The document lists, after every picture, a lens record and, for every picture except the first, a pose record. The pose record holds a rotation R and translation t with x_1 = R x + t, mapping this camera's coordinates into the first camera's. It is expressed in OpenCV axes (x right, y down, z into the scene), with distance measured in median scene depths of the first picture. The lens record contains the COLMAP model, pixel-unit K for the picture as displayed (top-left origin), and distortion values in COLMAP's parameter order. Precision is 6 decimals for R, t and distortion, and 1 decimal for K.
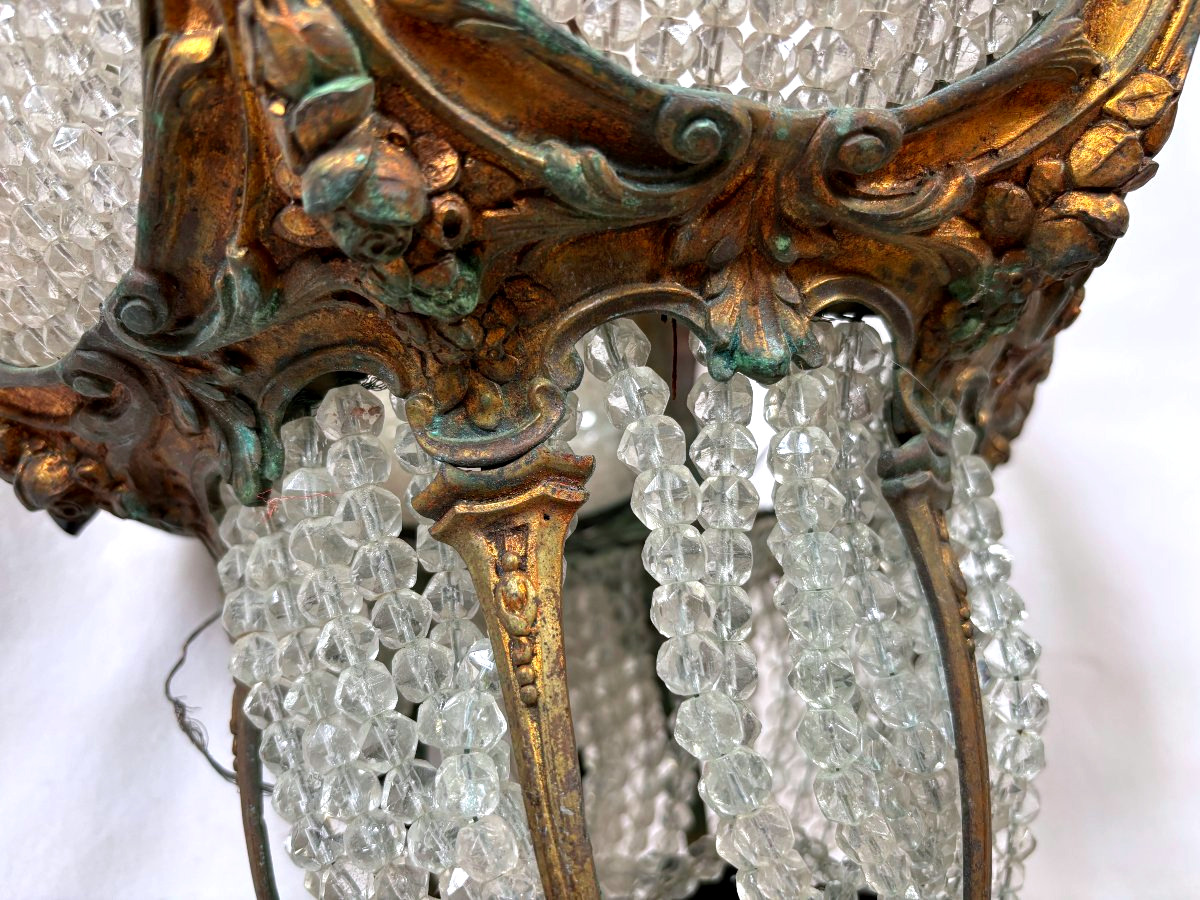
lens RADIAL K [[926.1, 0, 600.0], [0, 926.1, 450.0], [0, 0, 1]] dist [-0.010238, -0.002362]
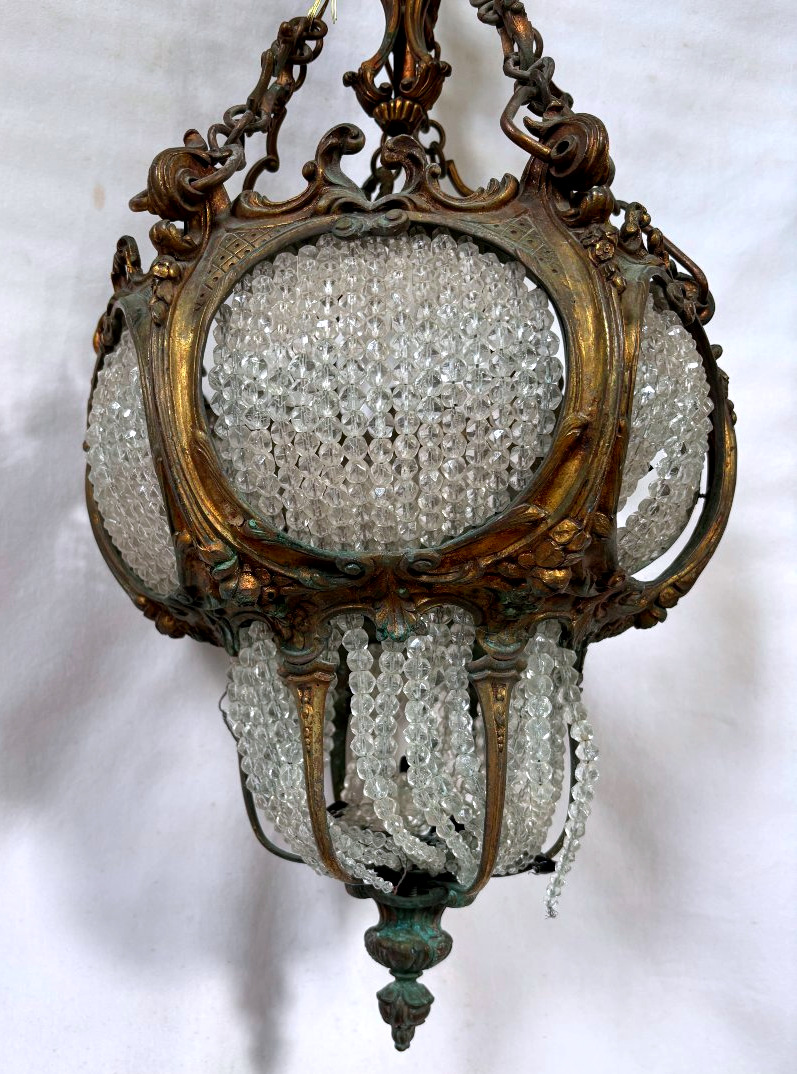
lens RADIAL K [[944.7, 0, 398.5], [0, 944.7, 537.0], [0, 0, 1]] dist [-0.015711, -0.017424]
pose [[0.923808, 0.066797, -0.376984, 1.160346], [0.017685, 0.976166, 0.216301, -0.934164], [0.382447, -0.206488, 0.900609, -1.292525]]
